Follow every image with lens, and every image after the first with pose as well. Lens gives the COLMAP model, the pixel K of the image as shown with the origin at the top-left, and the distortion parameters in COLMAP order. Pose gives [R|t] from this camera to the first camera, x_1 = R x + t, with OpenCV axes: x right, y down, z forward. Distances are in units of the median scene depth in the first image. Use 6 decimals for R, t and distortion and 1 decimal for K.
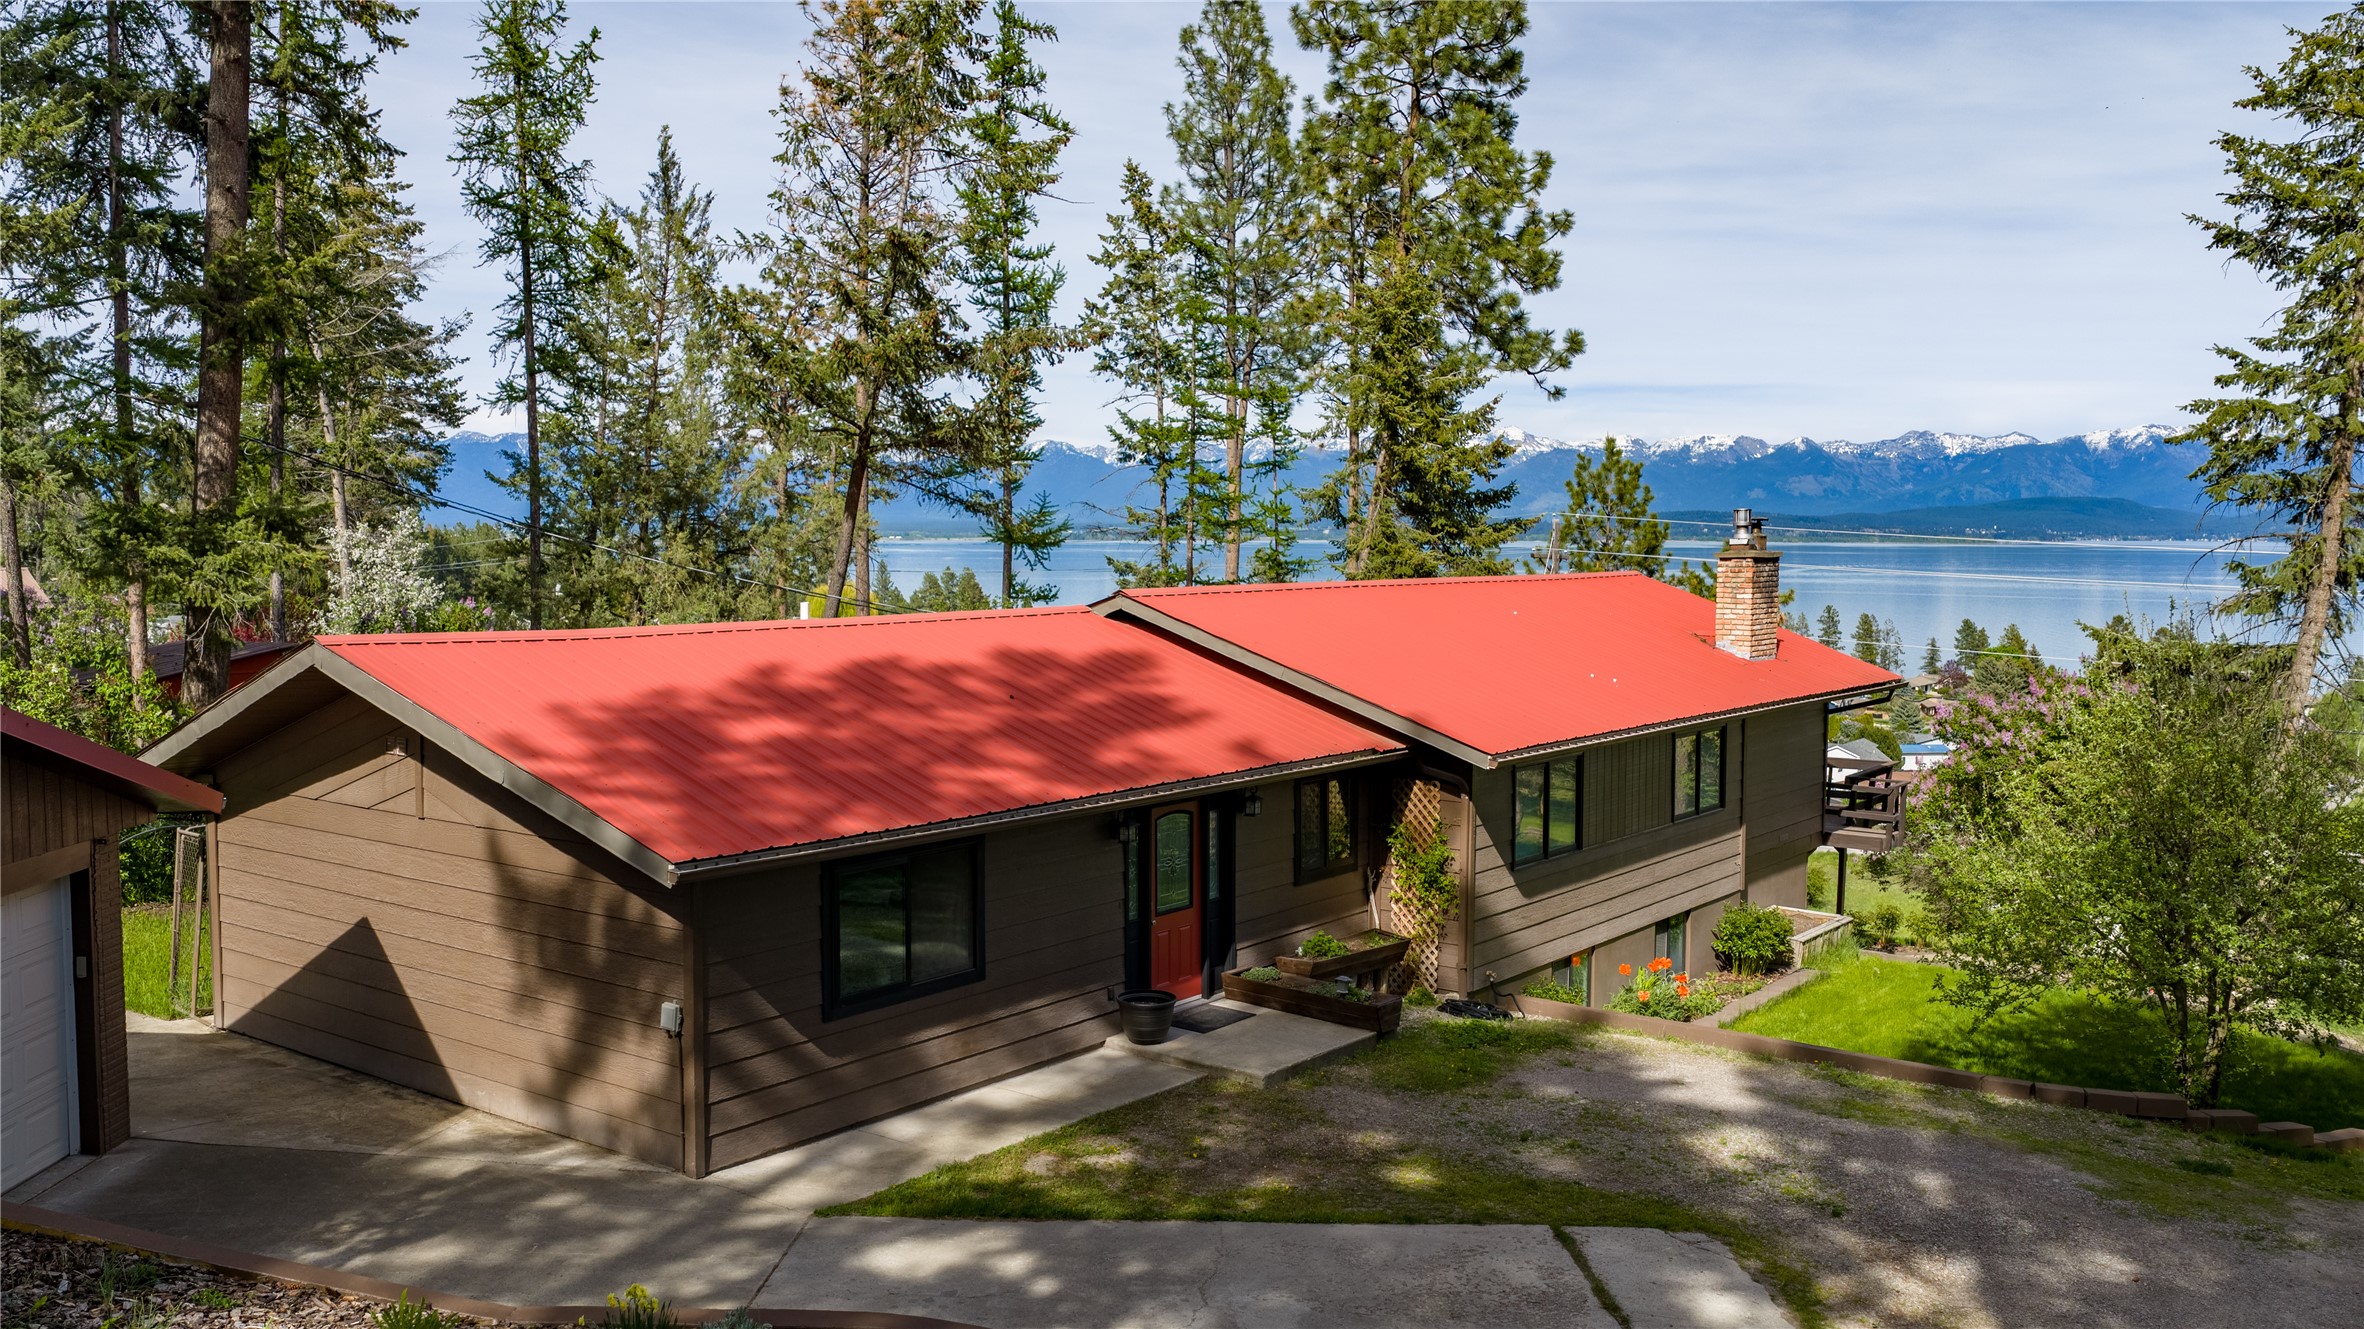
lens RADIAL K [[1904.8, 0, 1191.6], [0, 1904.8, 663.6], [0, 0, 1]] dist [-0.002479, -0.000972]
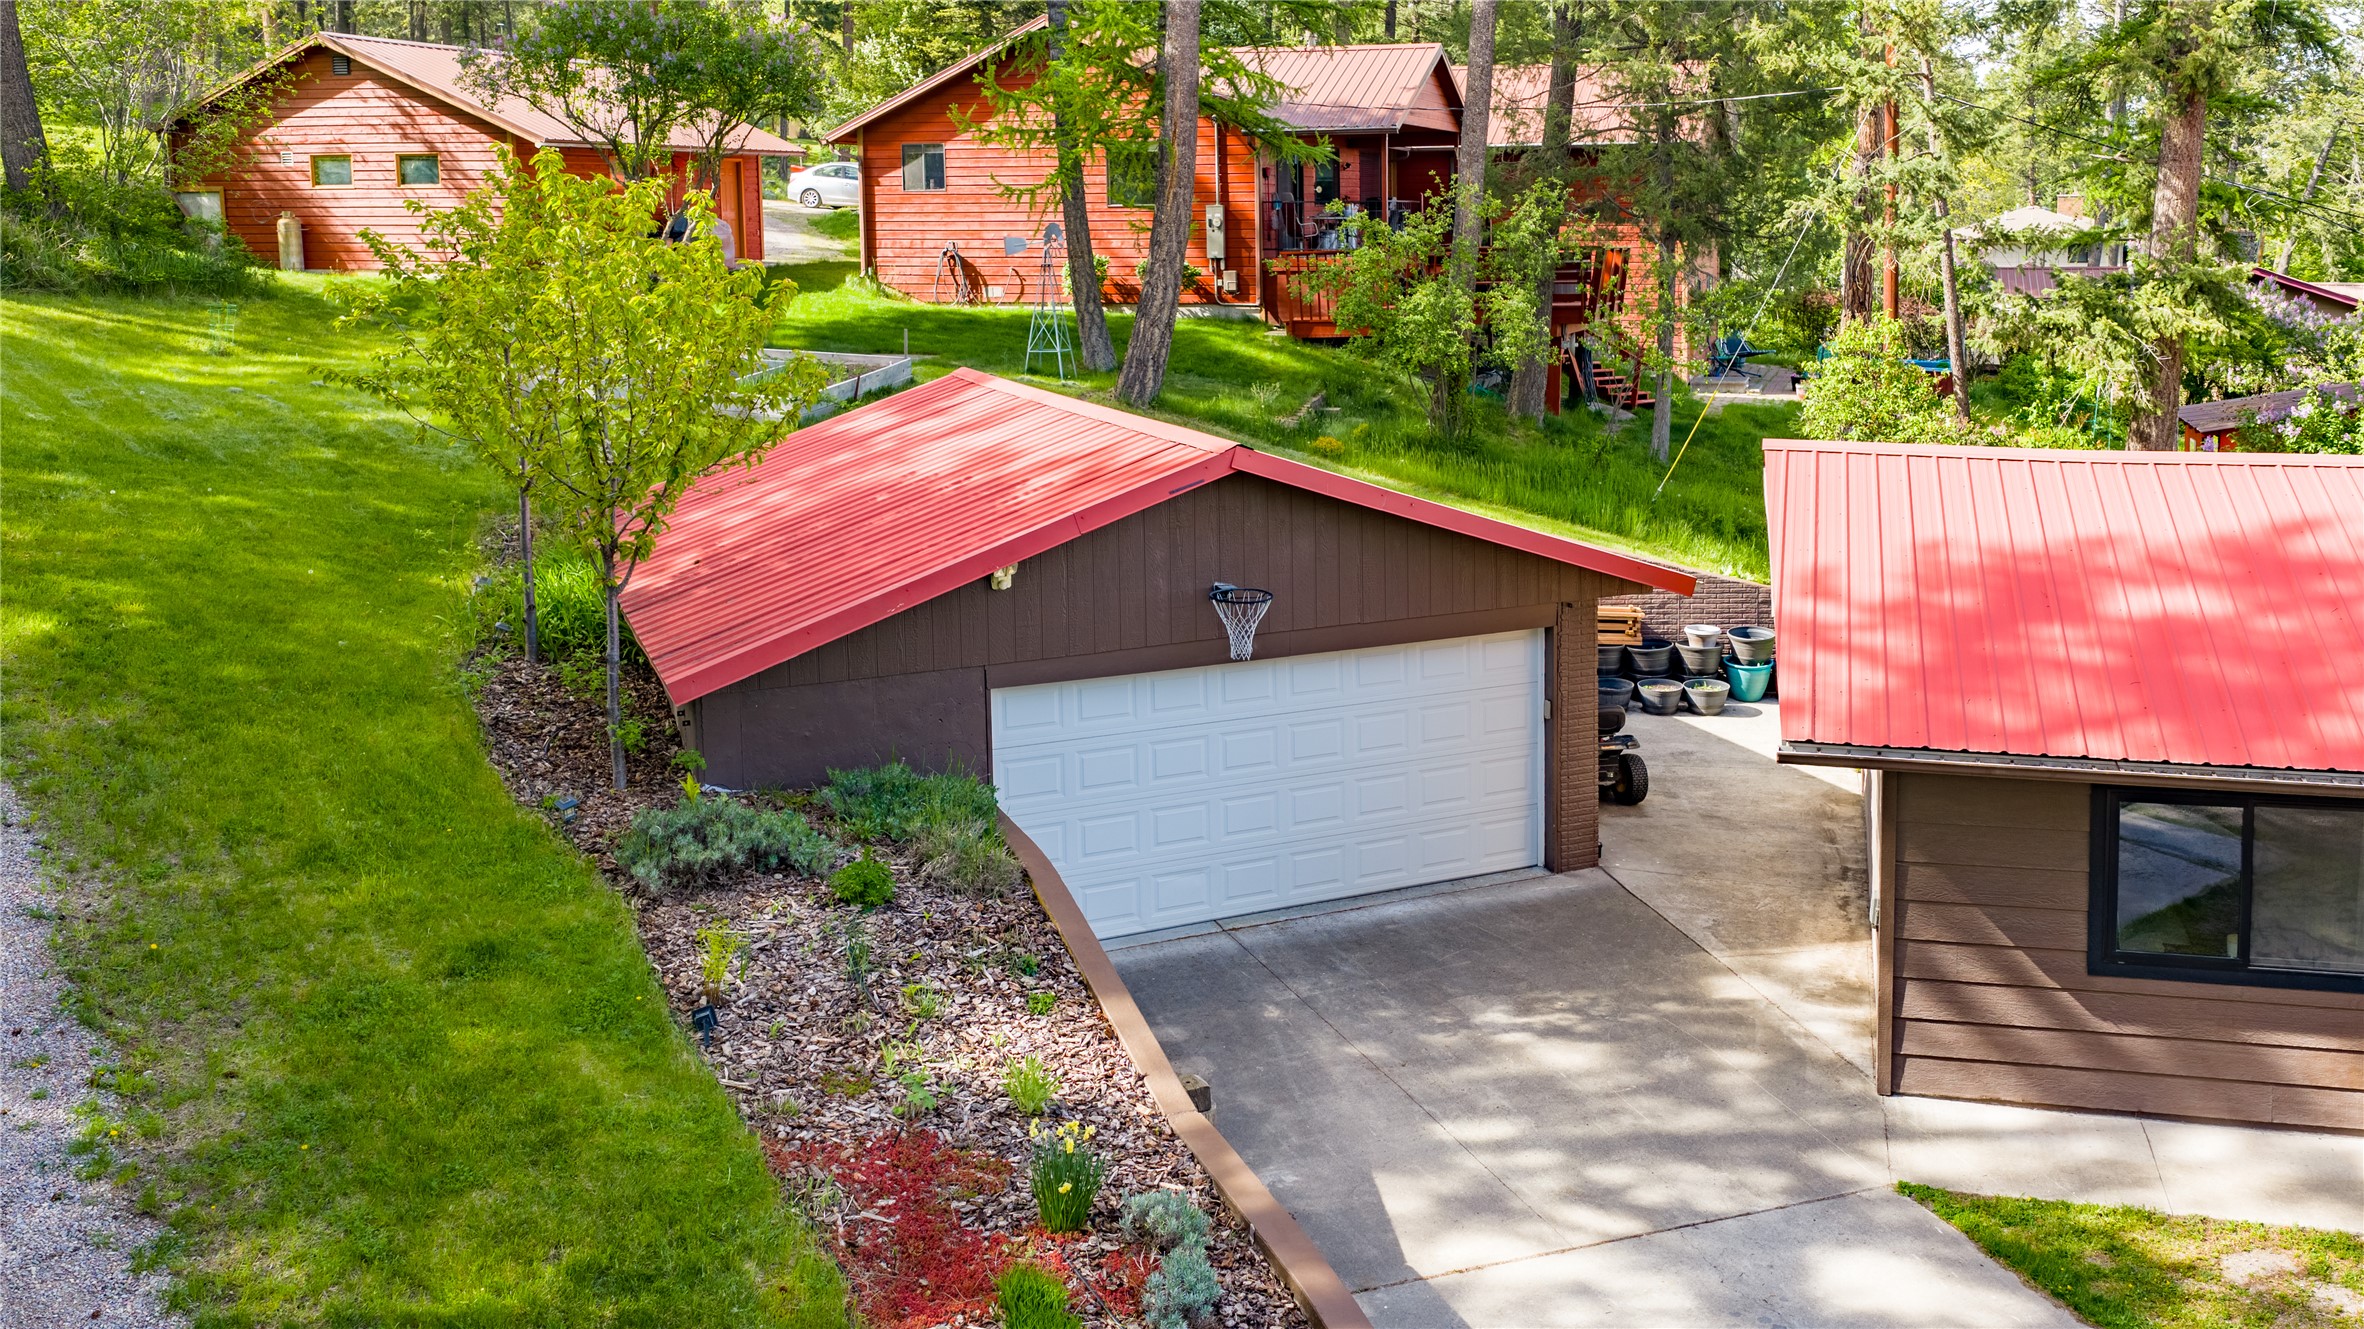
lens RADIAL K [[1904.8, 0, 1187.2], [0, 1904.8, 661.1], [0, 0, 1]] dist [-0.002479, -0.000972]
pose [[0.478837, 0.194334, -0.856124, 0.299641], [-0.083391, 0.980851, 0.176005, -0.049637], [0.873934, -0.012885, 0.485874, 0.320220]]
